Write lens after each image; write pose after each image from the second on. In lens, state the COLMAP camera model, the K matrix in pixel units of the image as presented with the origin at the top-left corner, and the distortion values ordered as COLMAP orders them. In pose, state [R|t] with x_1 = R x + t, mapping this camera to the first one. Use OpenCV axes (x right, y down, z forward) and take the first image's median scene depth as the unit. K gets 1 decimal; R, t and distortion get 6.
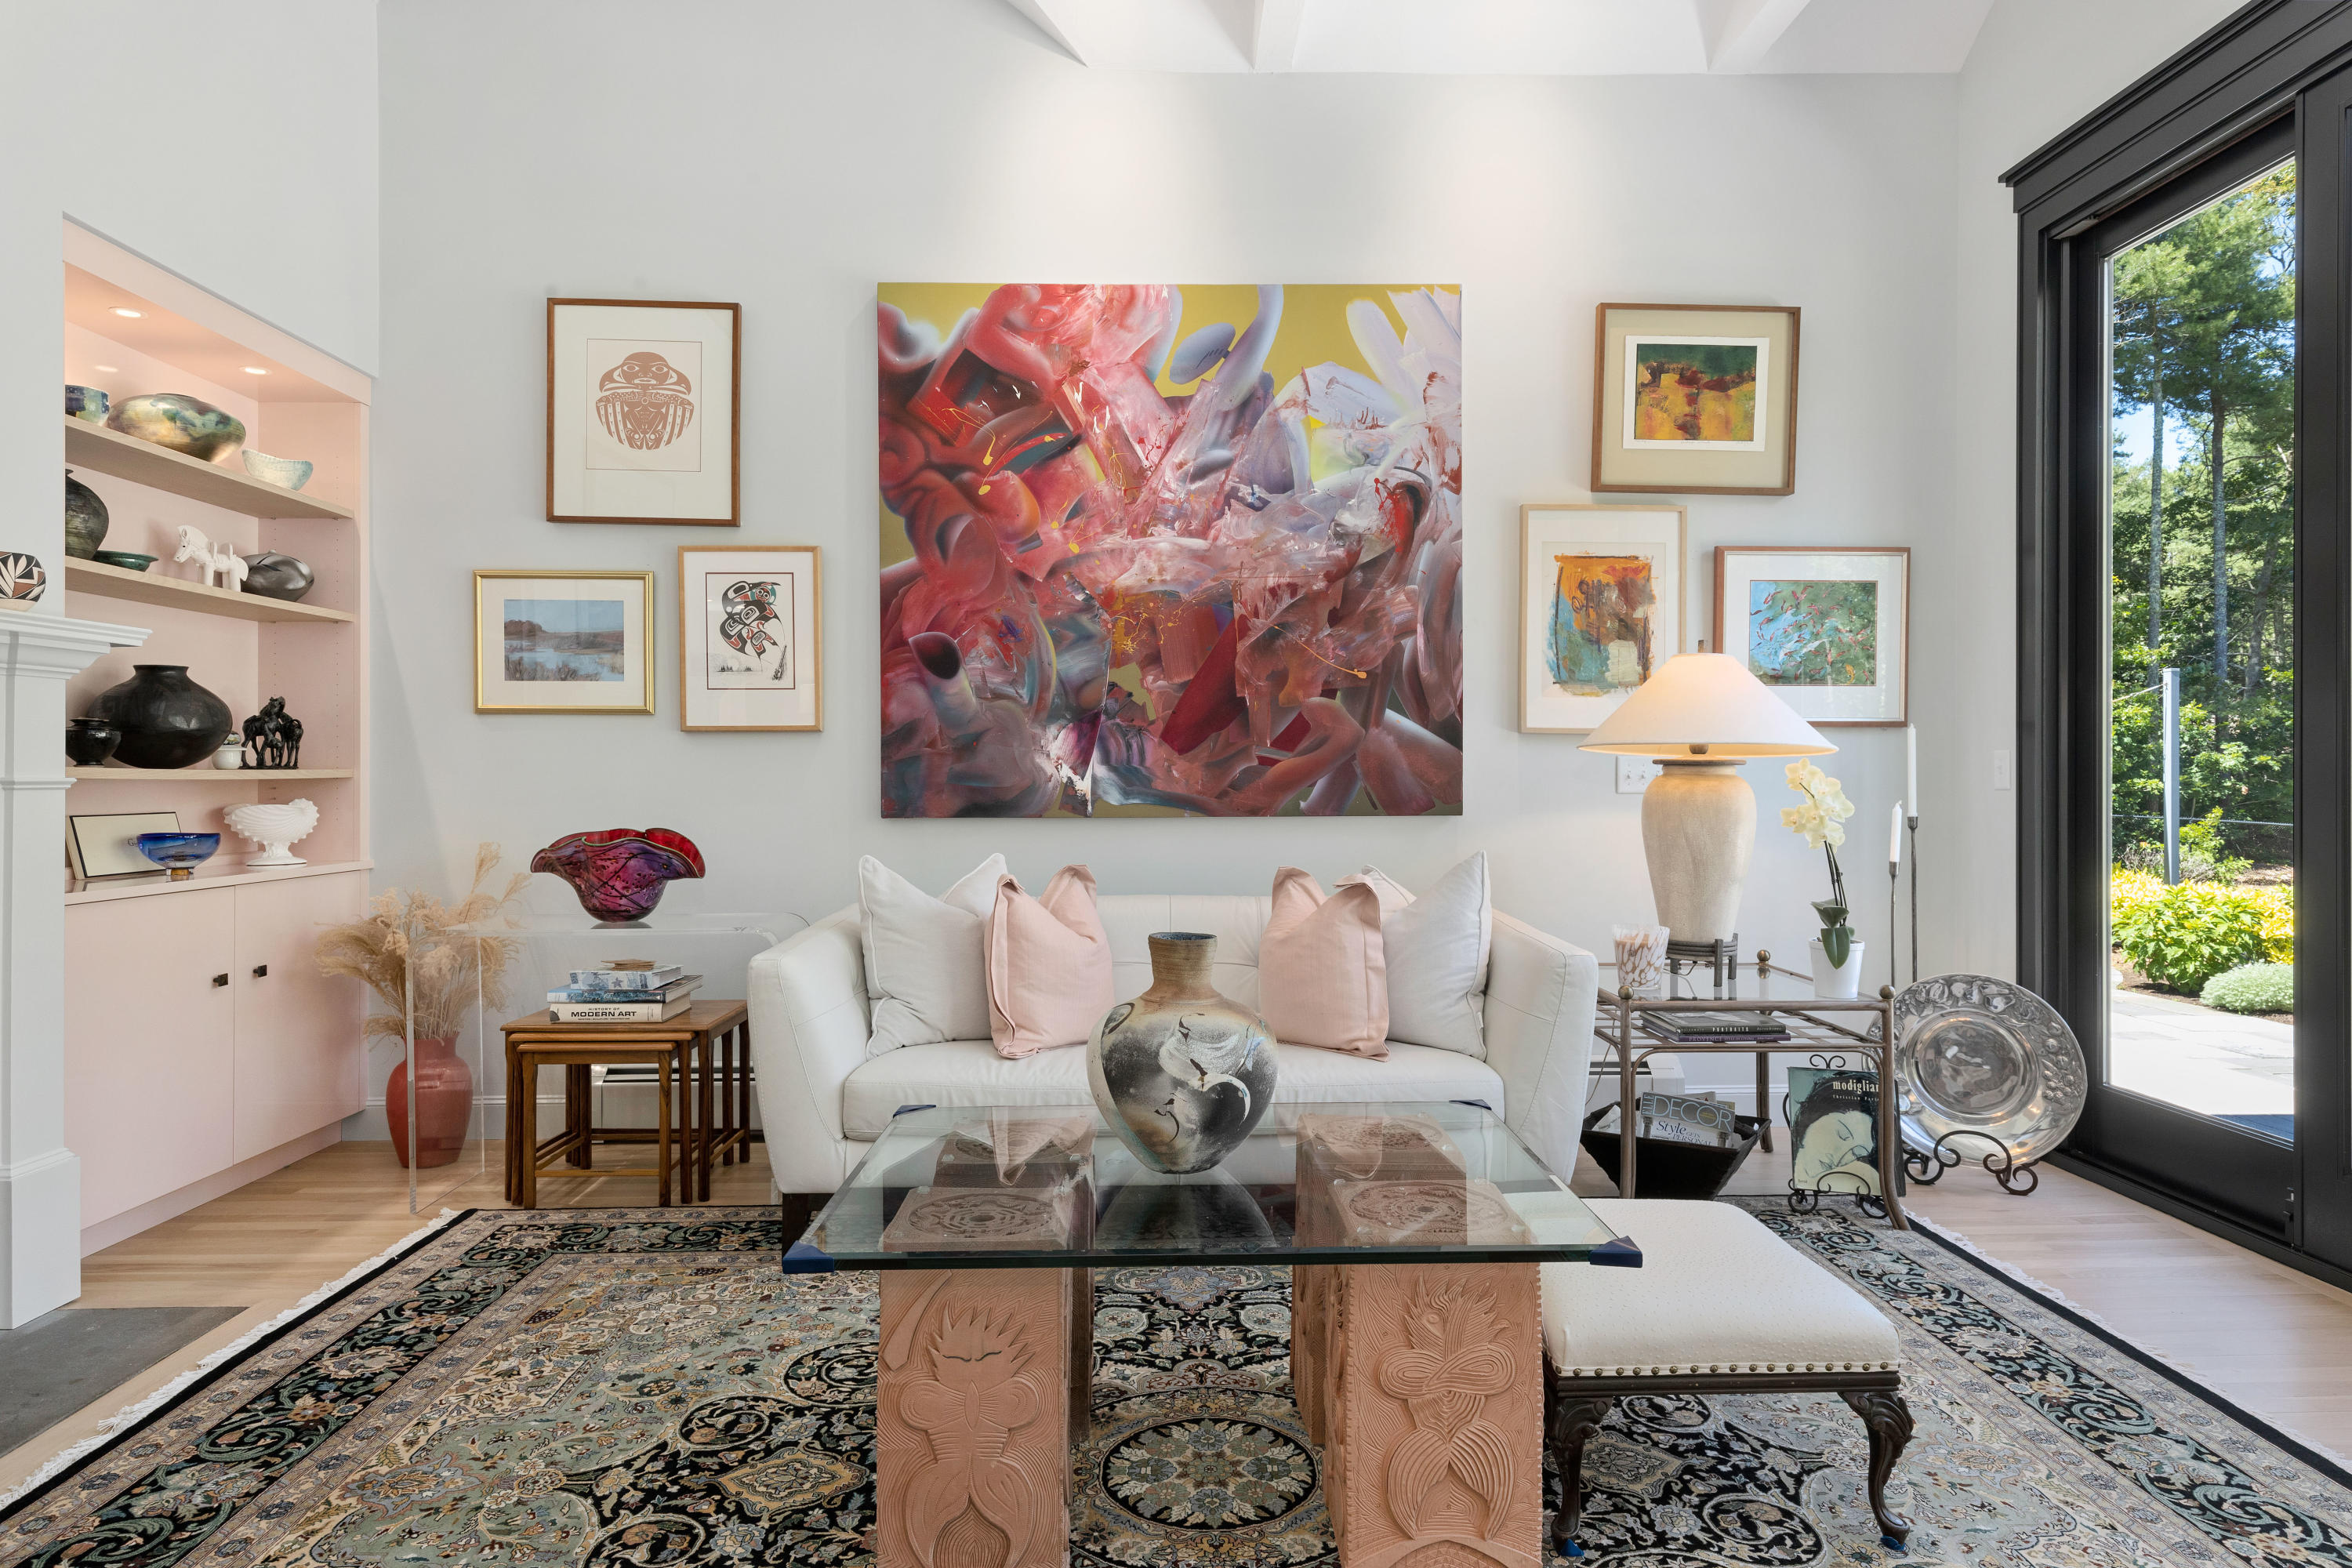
lens RADIAL K [[1337.9, 0, 1179.1], [0, 1337.9, 780.3], [0, 0, 1]] dist [0.010638, -0.003274]
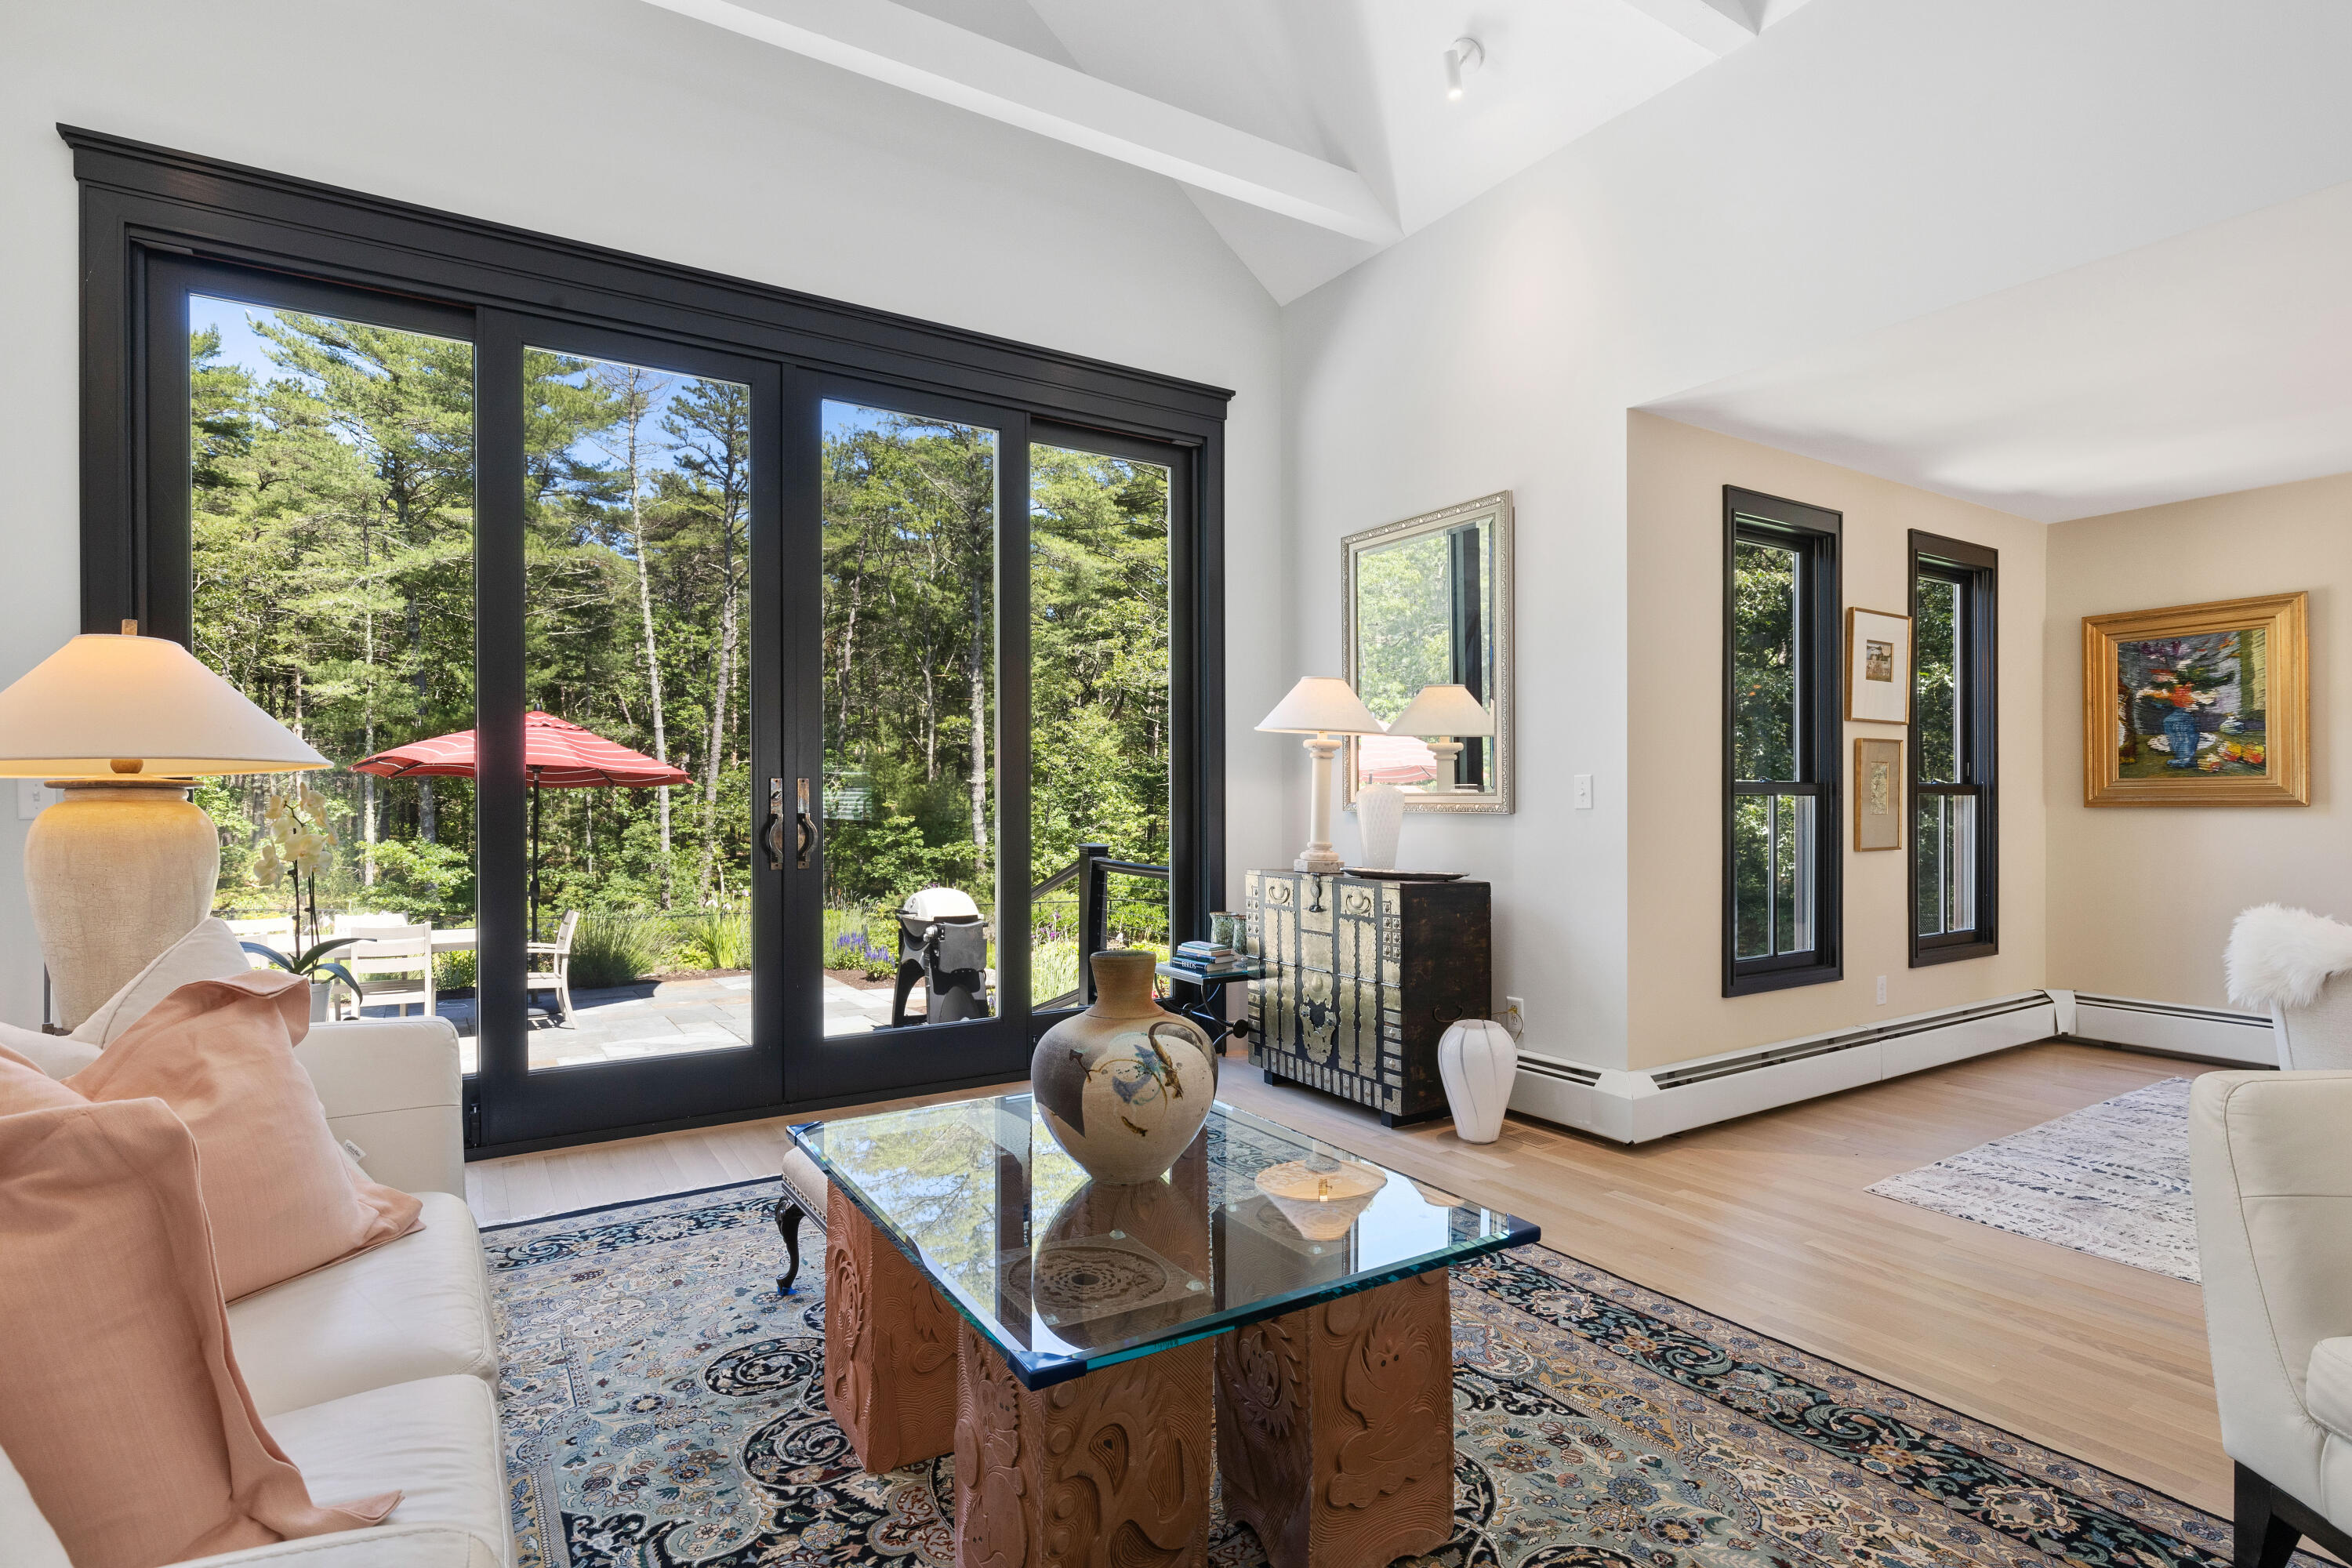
lens RADIAL K [[1169.1, 0, 1180.6], [0, 1169.1, 798.1], [0, 0, 1]] dist [-0.000290, 0.000147]
pose [[-0.515212, 0.002142, 0.857060, -0.410222], [0.006230, 0.999980, 0.001247, -0.002098], [-0.857040, 0.005982, -0.515215, 0.736717]]
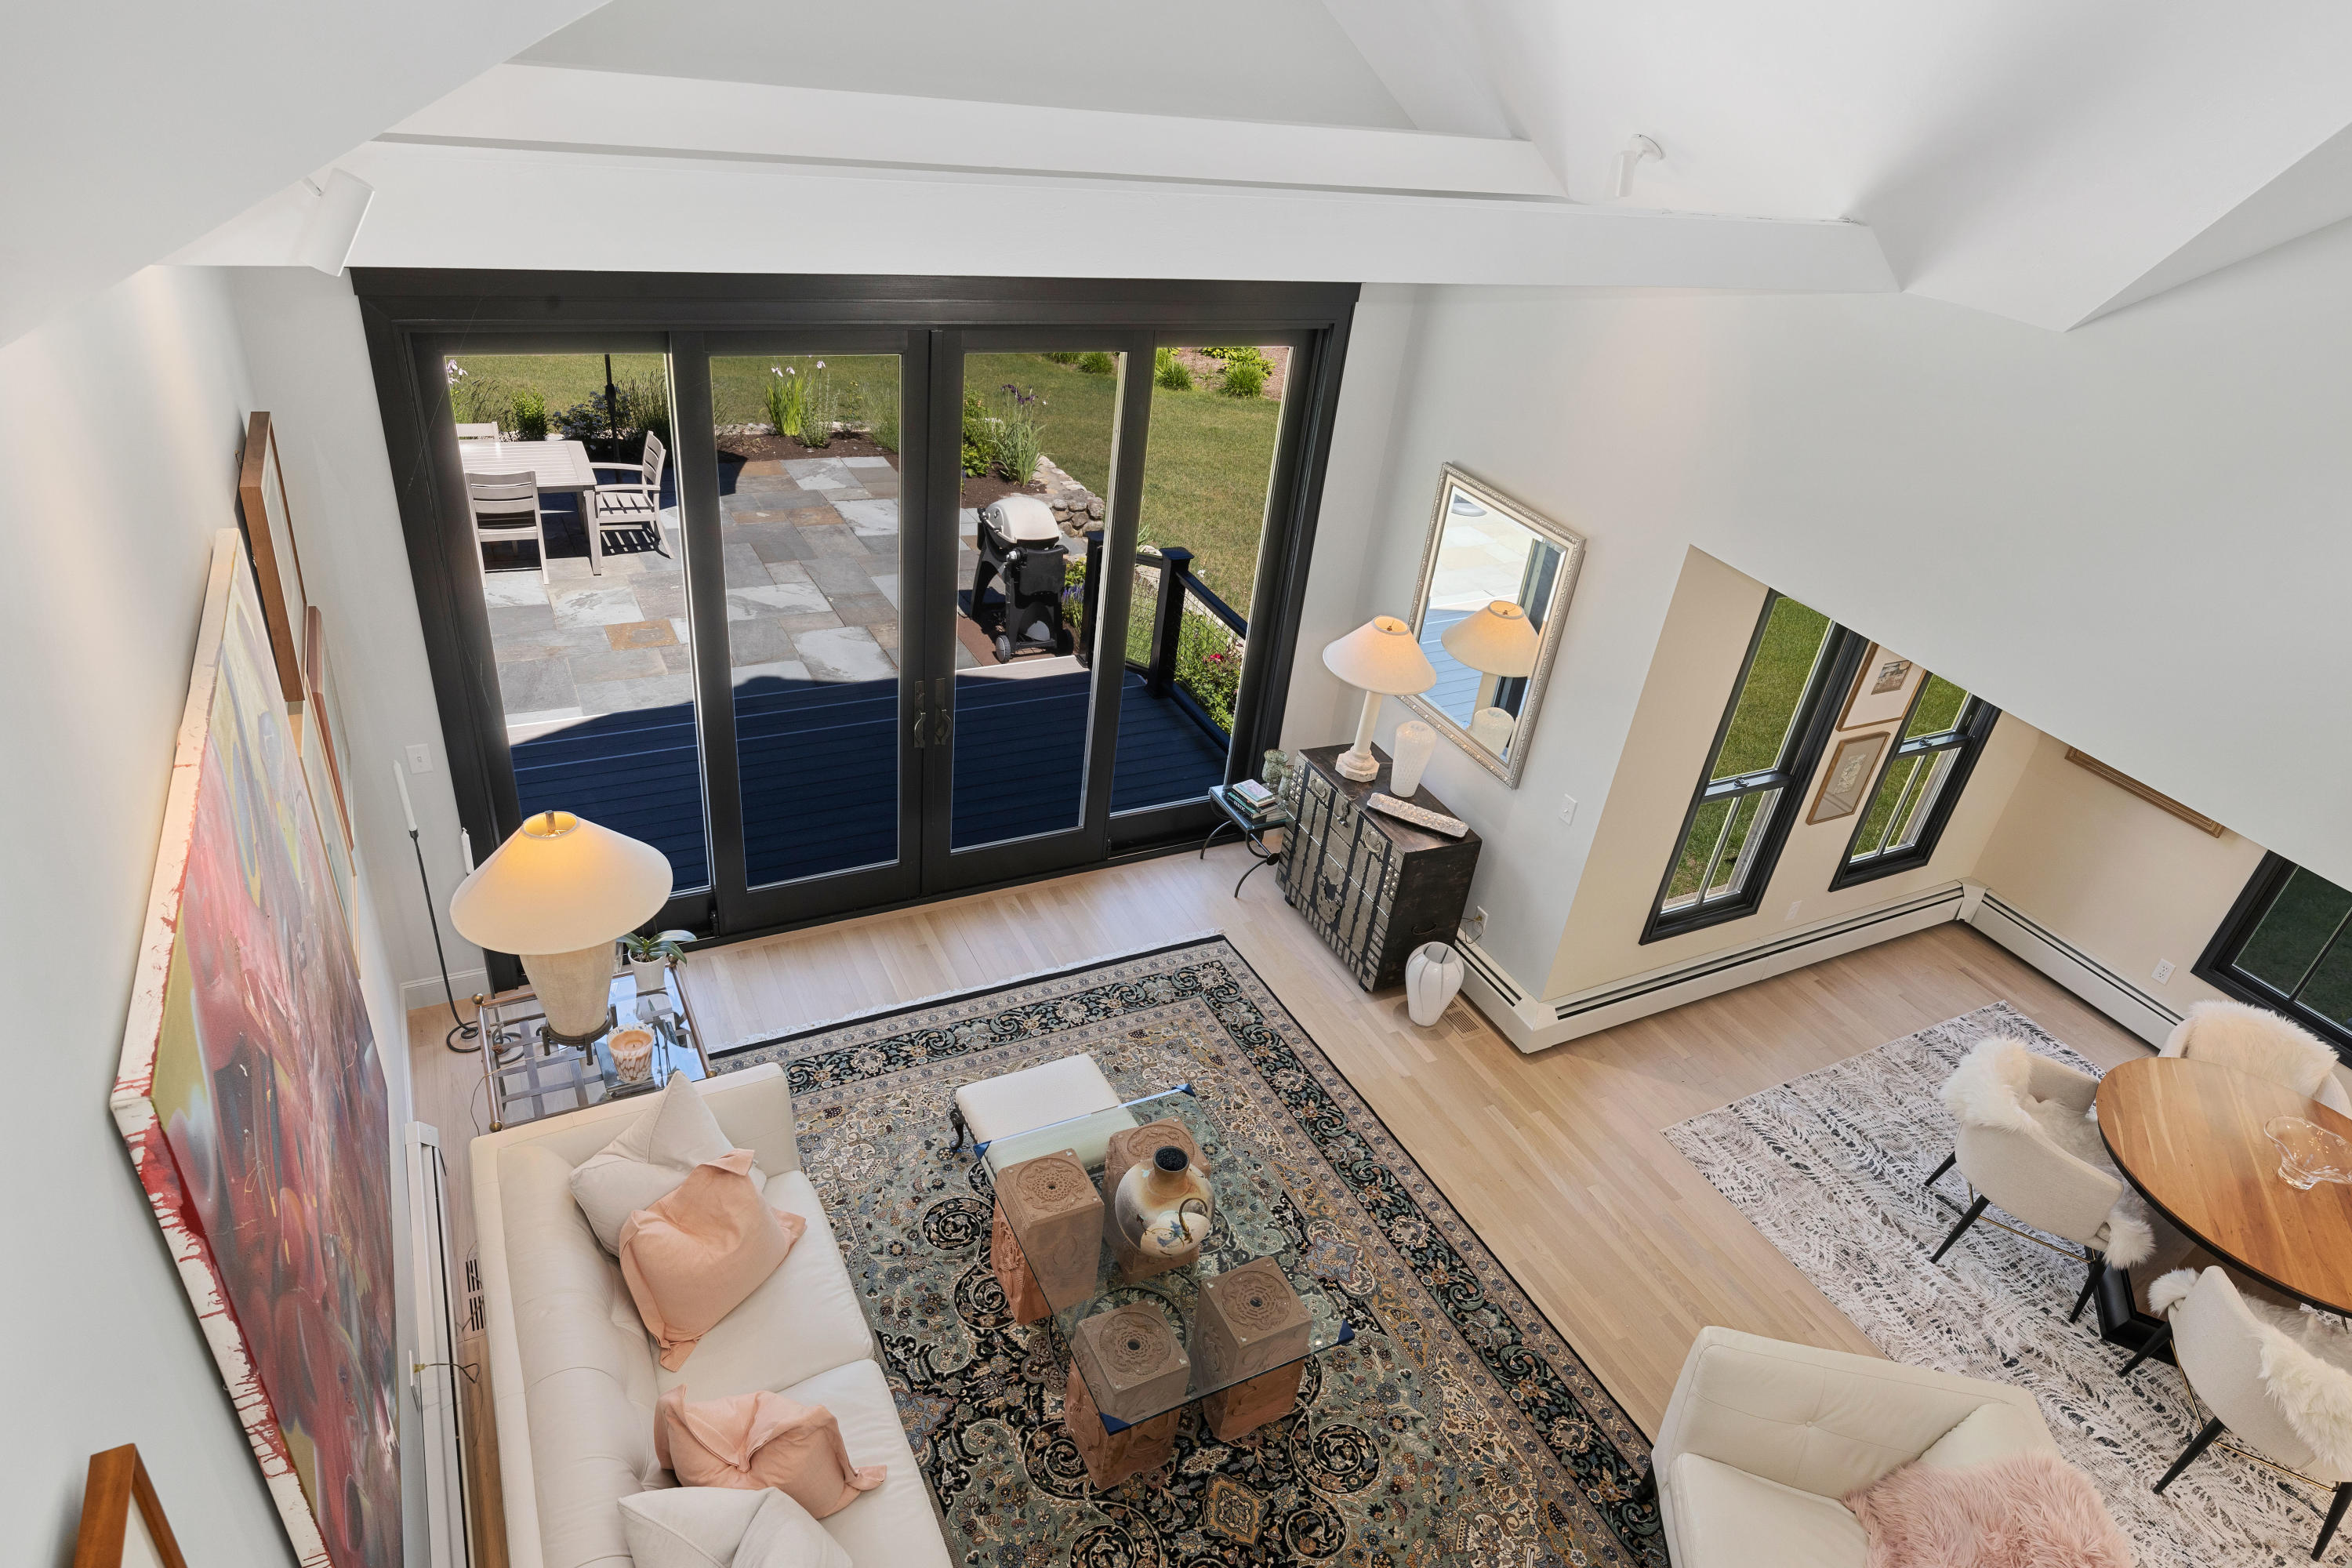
lens RADIAL K [[1362.3, 0, 1176.0], [0, 1362.3, 784.0], [0, 0, 1]] dist [0.004635, 0.000241]
pose [[-0.433878, -0.507457, 0.744471, -0.597492], [-0.105993, 0.849309, 0.517146, -0.681269], [-0.894715, 0.145470, -0.422284, 0.890766]]
